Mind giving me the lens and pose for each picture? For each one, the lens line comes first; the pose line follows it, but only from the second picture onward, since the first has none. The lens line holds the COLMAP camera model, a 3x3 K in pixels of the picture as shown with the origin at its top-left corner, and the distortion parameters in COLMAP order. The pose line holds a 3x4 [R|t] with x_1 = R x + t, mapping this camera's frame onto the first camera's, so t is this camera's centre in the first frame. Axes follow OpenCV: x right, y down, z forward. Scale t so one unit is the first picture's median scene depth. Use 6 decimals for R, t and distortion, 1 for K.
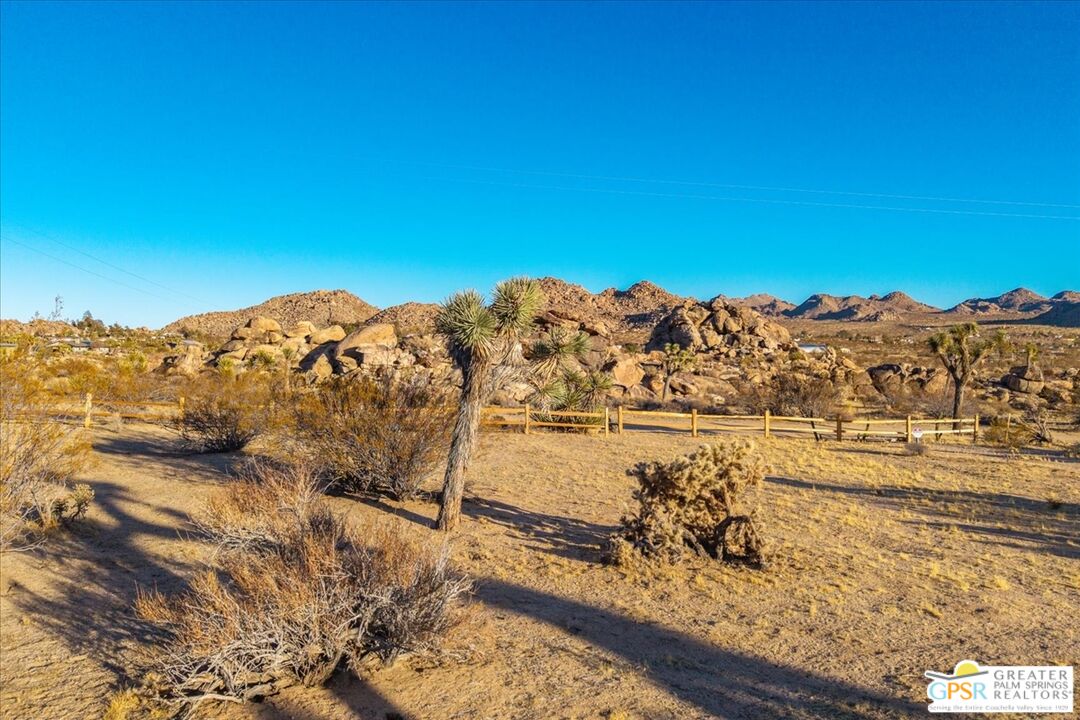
lens RADIAL K [[858.8, 0, 542.0], [0, 858.8, 368.1], [0, 0, 1]] dist [0.209869, -0.684877]
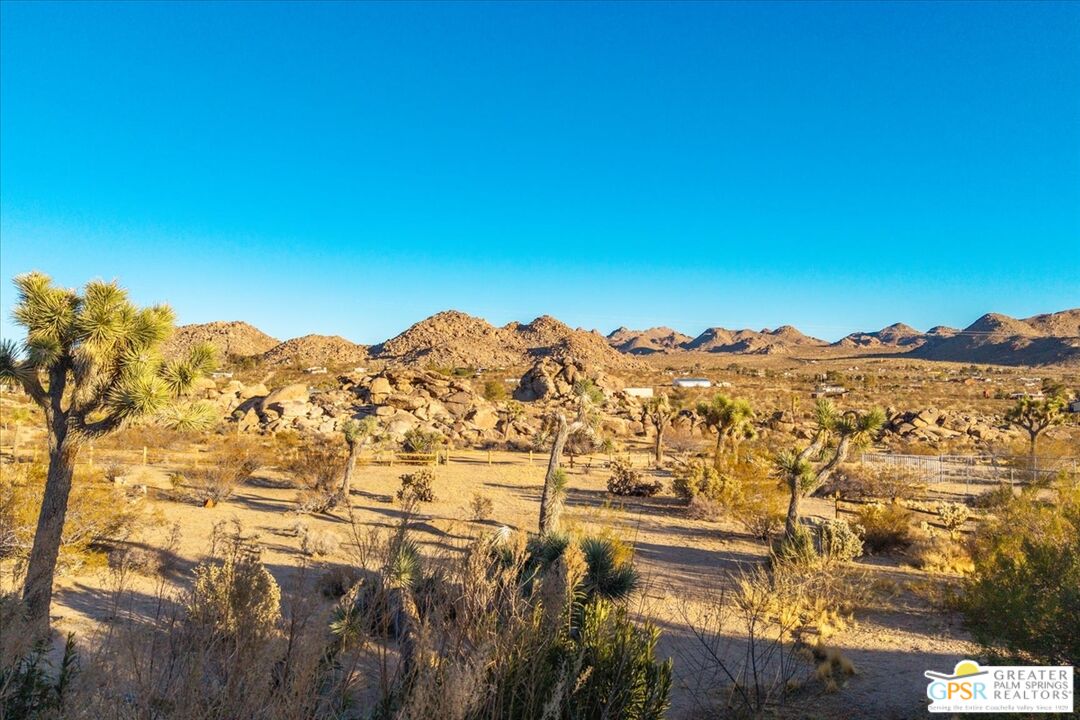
lens RADIAL K [[862.6, 0, 540.0], [0, 862.6, 360.0], [0, 0, 1]] dist [0.161699, -0.354544]
pose [[0.994392, 0.002115, 0.105737, 0.029359], [0.002598, 0.999009, -0.044423, -0.019056], [-0.105726, 0.044449, 0.993401, -0.251328]]
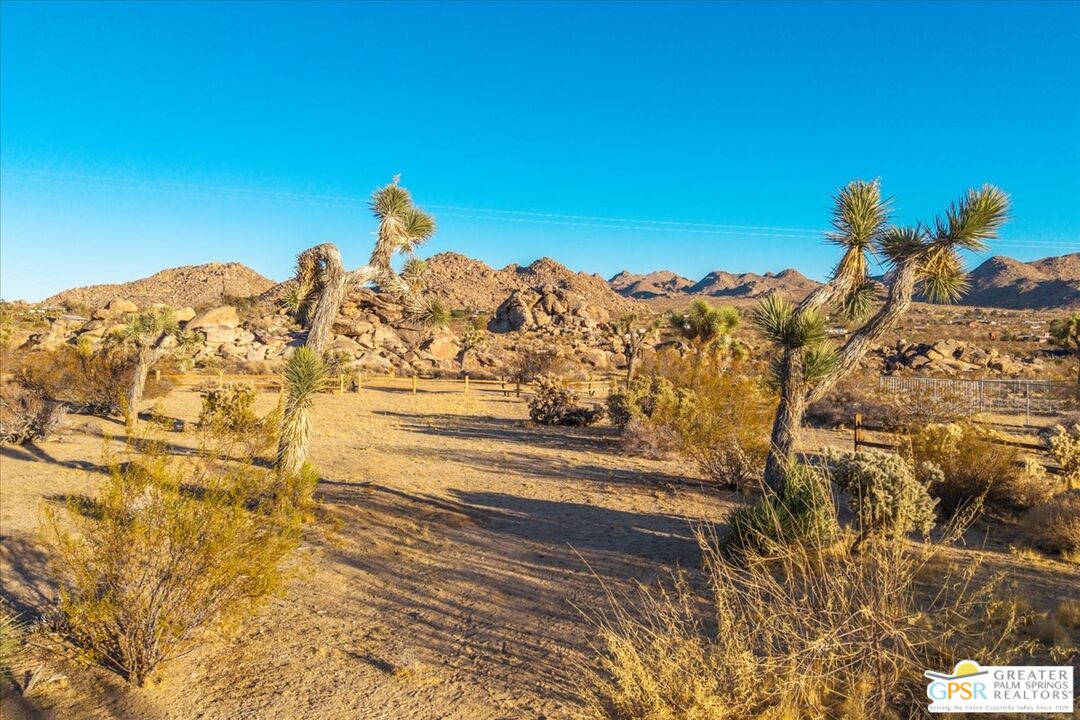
lens RADIAL K [[862.6, 0, 540.0], [0, 862.6, 360.0], [0, 0, 1]] dist [0.161699, -0.354544]
pose [[0.994622, -0.002644, 0.103537, 0.075509], [0.000617, 0.999808, 0.019602, -0.001845], [-0.103569, -0.019432, 0.994432, -0.140051]]
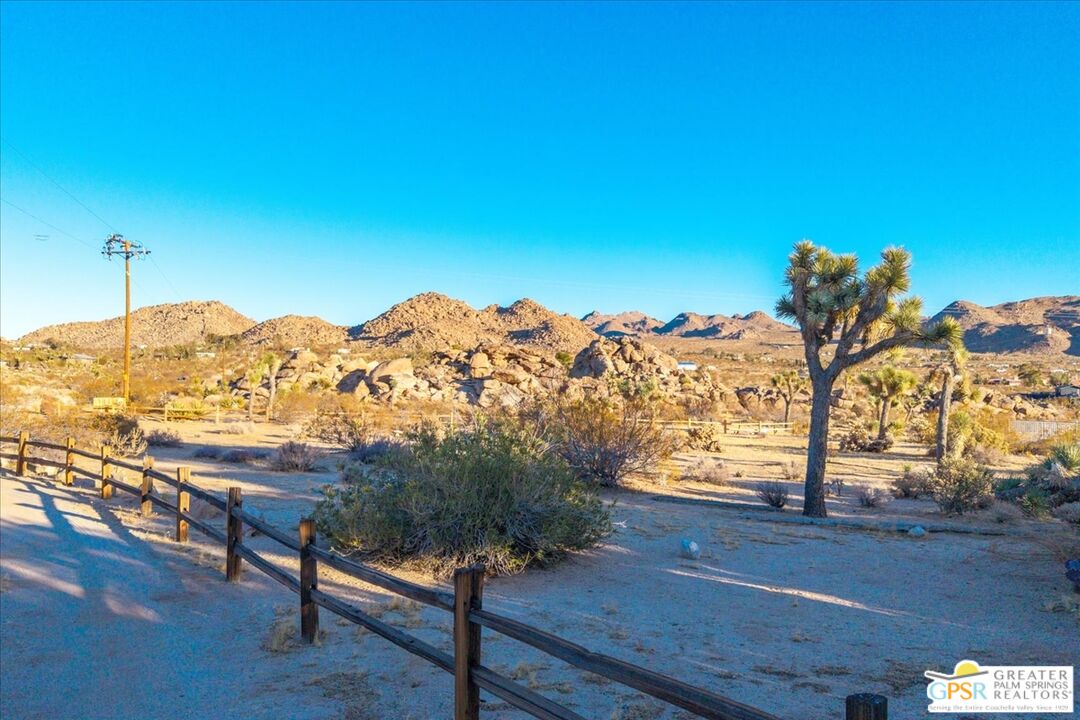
lens RADIAL K [[862.6, 0, 540.0], [0, 862.6, 360.0], [0, 0, 1]] dist [0.161699, -0.354544]
pose [[0.990015, 0.008269, 0.140722, -0.110112], [-0.004753, 0.999669, -0.025303, -0.009712], [-0.140884, 0.024381, 0.989726, -0.278046]]
